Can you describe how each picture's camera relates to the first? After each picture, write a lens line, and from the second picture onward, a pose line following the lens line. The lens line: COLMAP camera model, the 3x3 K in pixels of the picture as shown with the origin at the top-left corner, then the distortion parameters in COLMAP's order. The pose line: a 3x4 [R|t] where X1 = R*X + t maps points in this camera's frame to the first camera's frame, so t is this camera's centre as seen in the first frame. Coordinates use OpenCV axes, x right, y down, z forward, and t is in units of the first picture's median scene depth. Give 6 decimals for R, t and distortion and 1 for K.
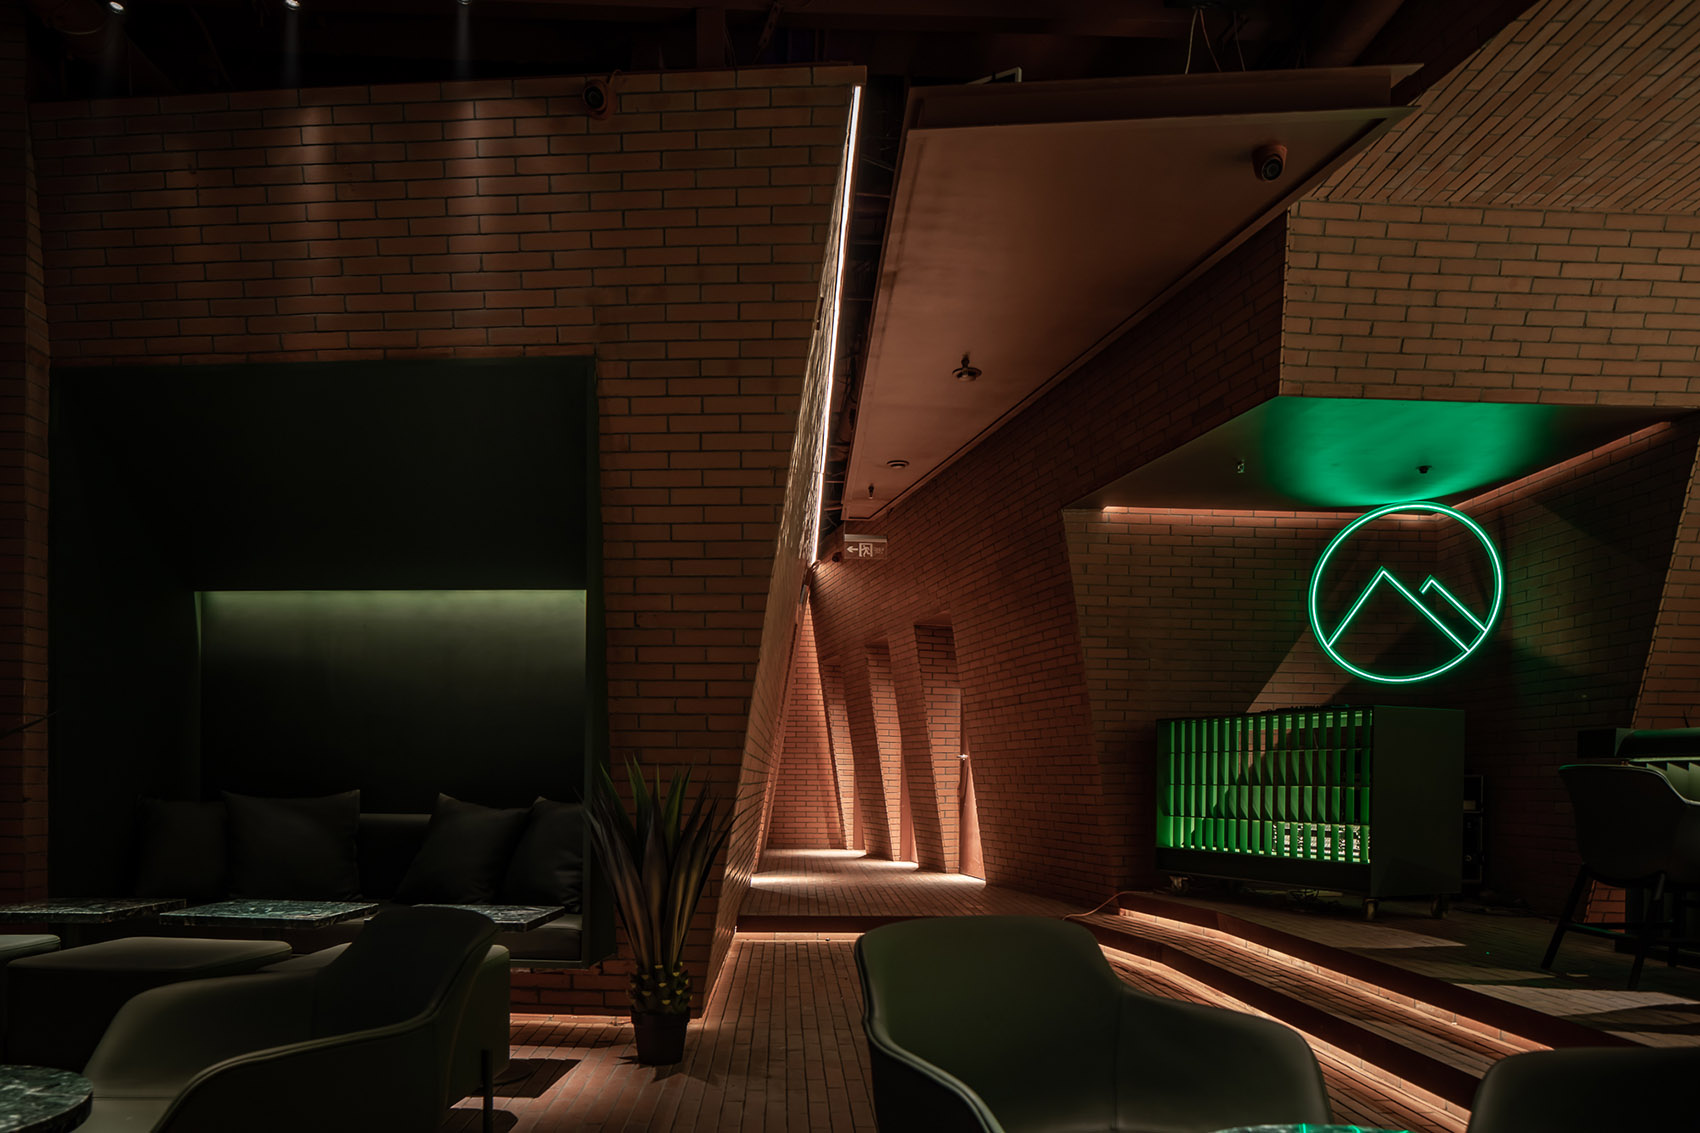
lens RADIAL K [[1171.3, 0, 837.6], [0, 1171.3, 792.8], [0, 0, 1]] dist [-0.004703, -0.001047]
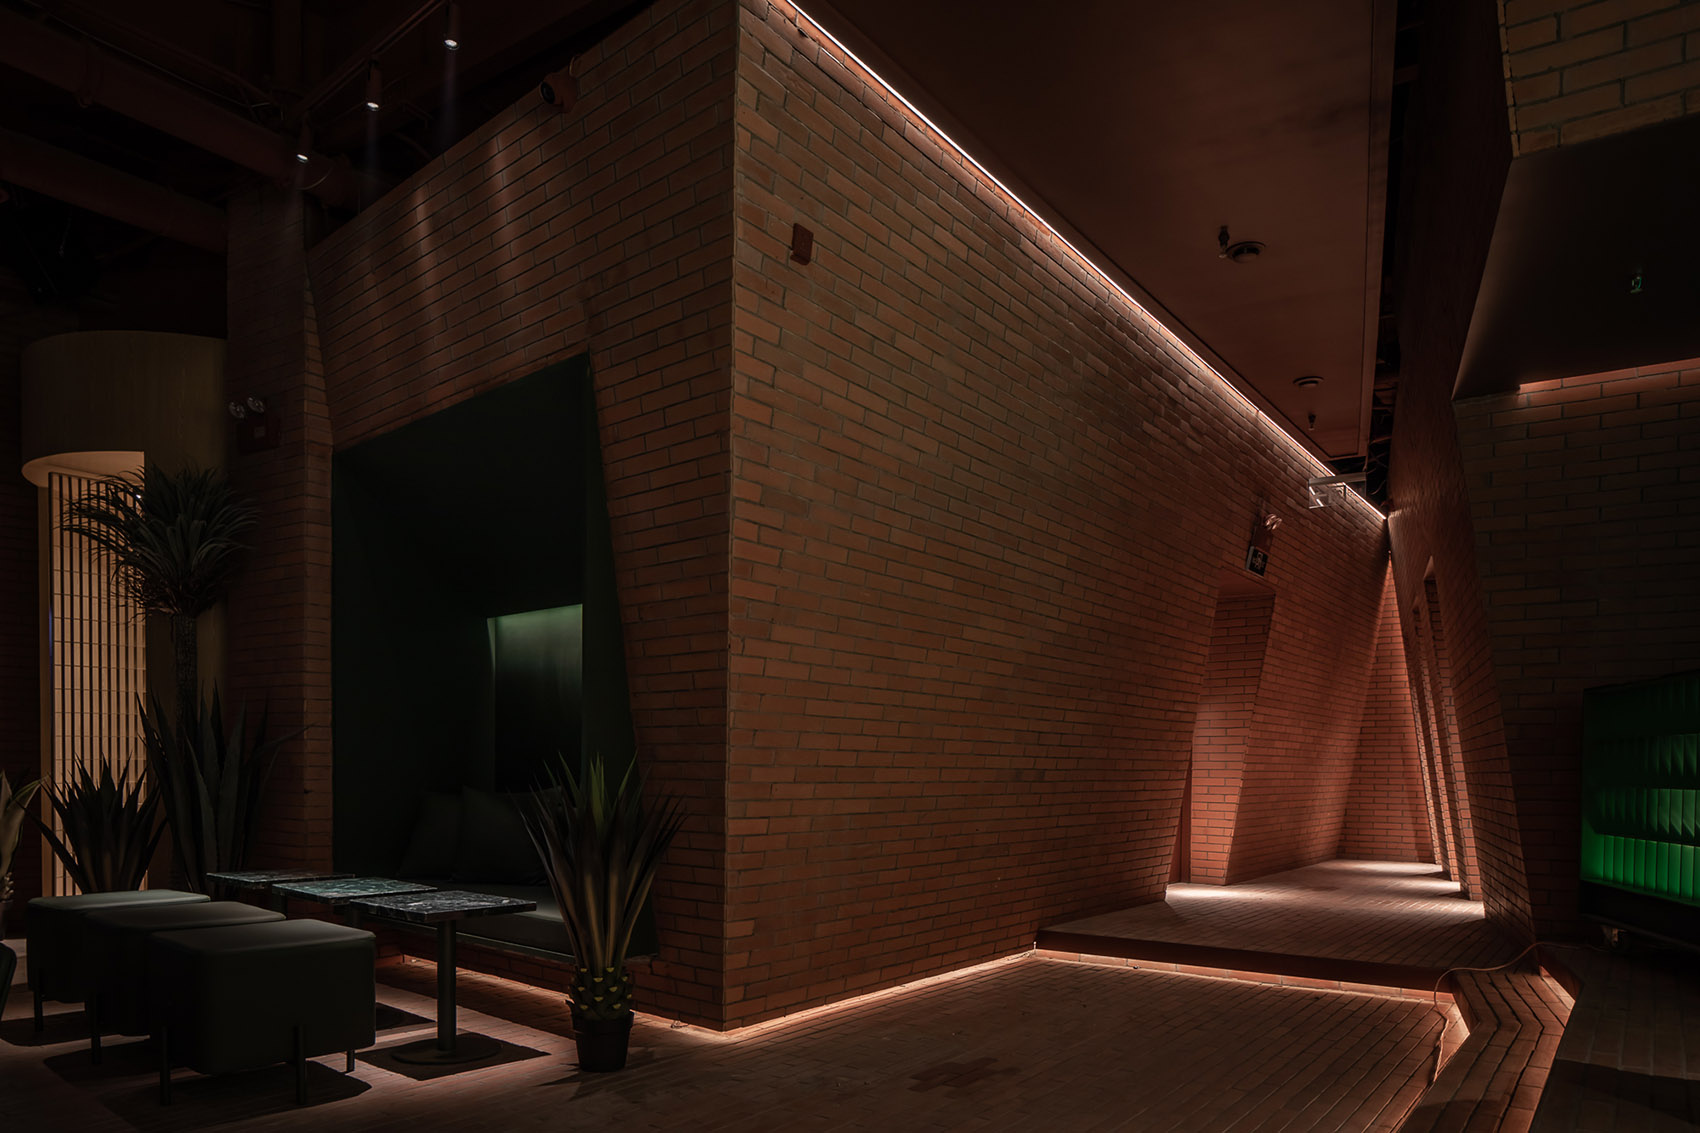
lens RADIAL K [[1164.5, 0, 835.9], [0, 1164.5, 801.0], [0, 0, 1]] dist [-0.007389, 0.001459]
pose [[0.786411, 0.014710, -0.617528, 0.479707], [-0.008825, 0.999882, 0.012580, -0.004628], [0.617640, -0.004443, 0.786448, 0.293682]]
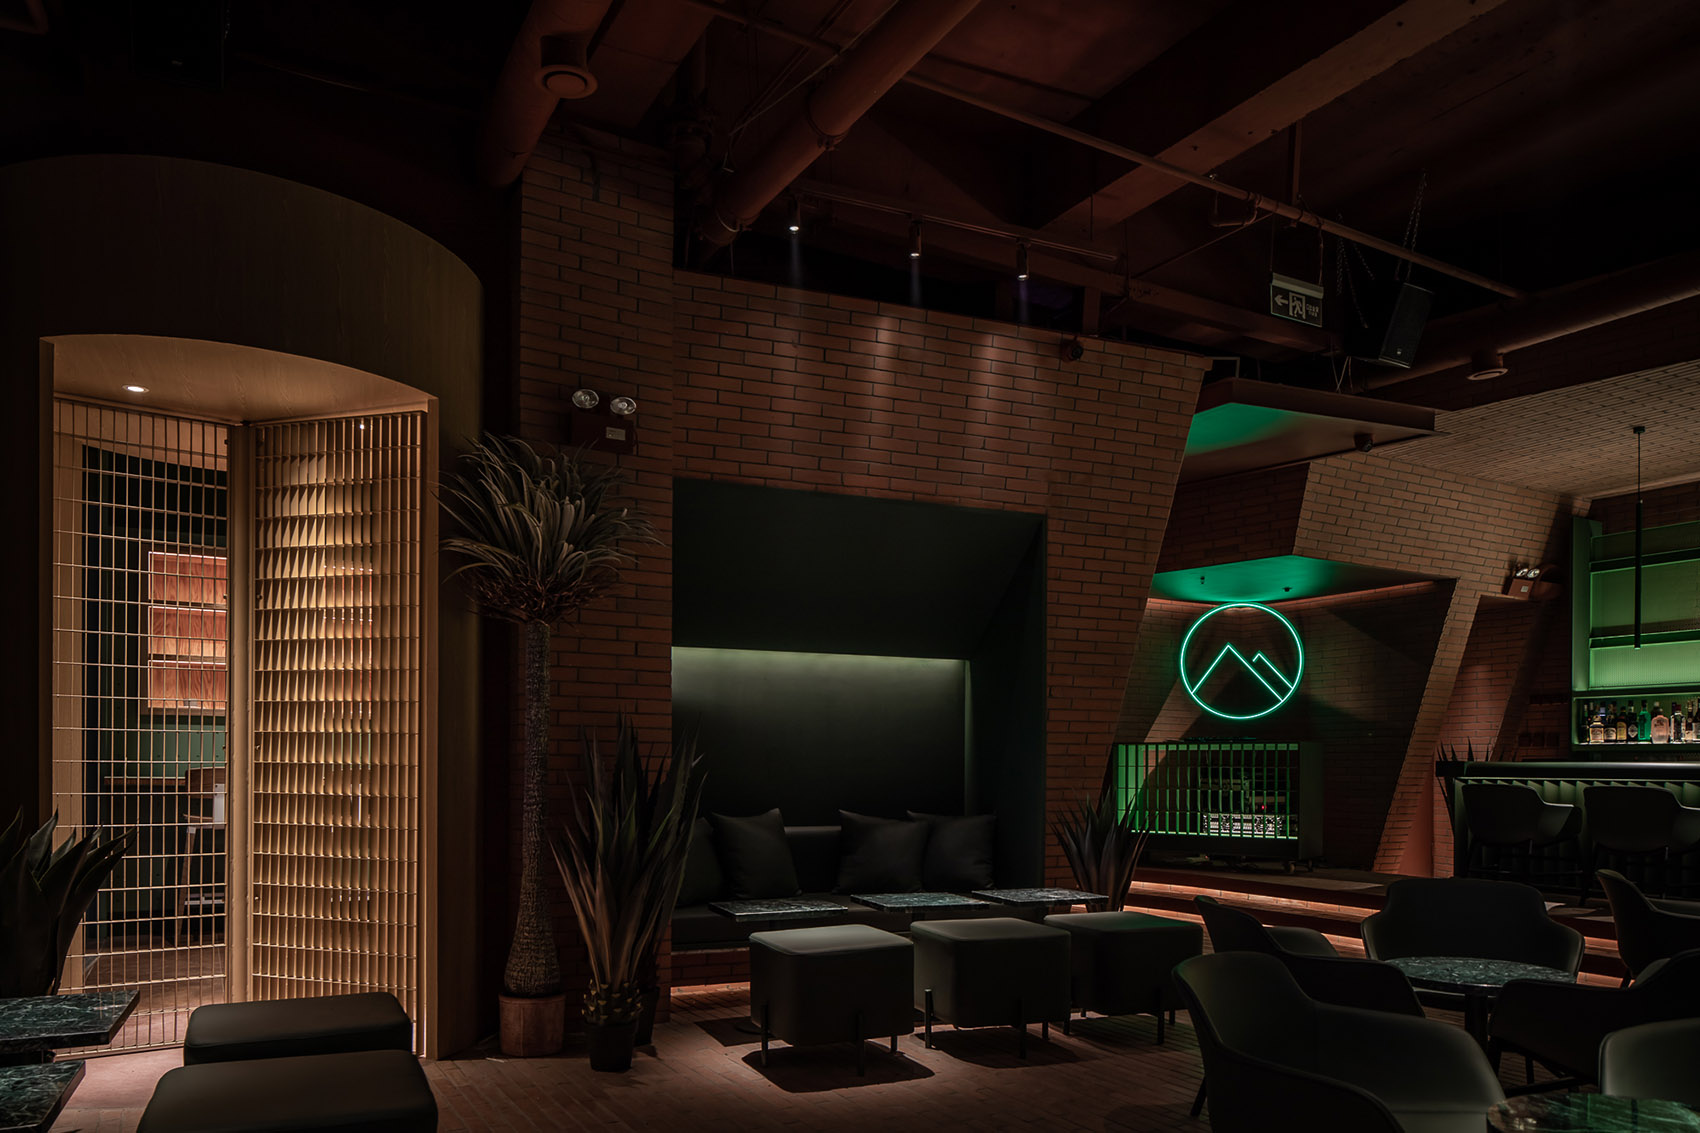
lens RADIAL K [[1169.5, 0, 838.1], [0, 1169.5, 763.0], [0, 0, 1]] dist [-0.003329, 0.000263]
pose [[0.890194, -0.004368, 0.455561, -0.932976], [0.007853, 0.999953, -0.005758, -0.044674], [-0.455514, 0.008703, 0.890186, -0.160503]]
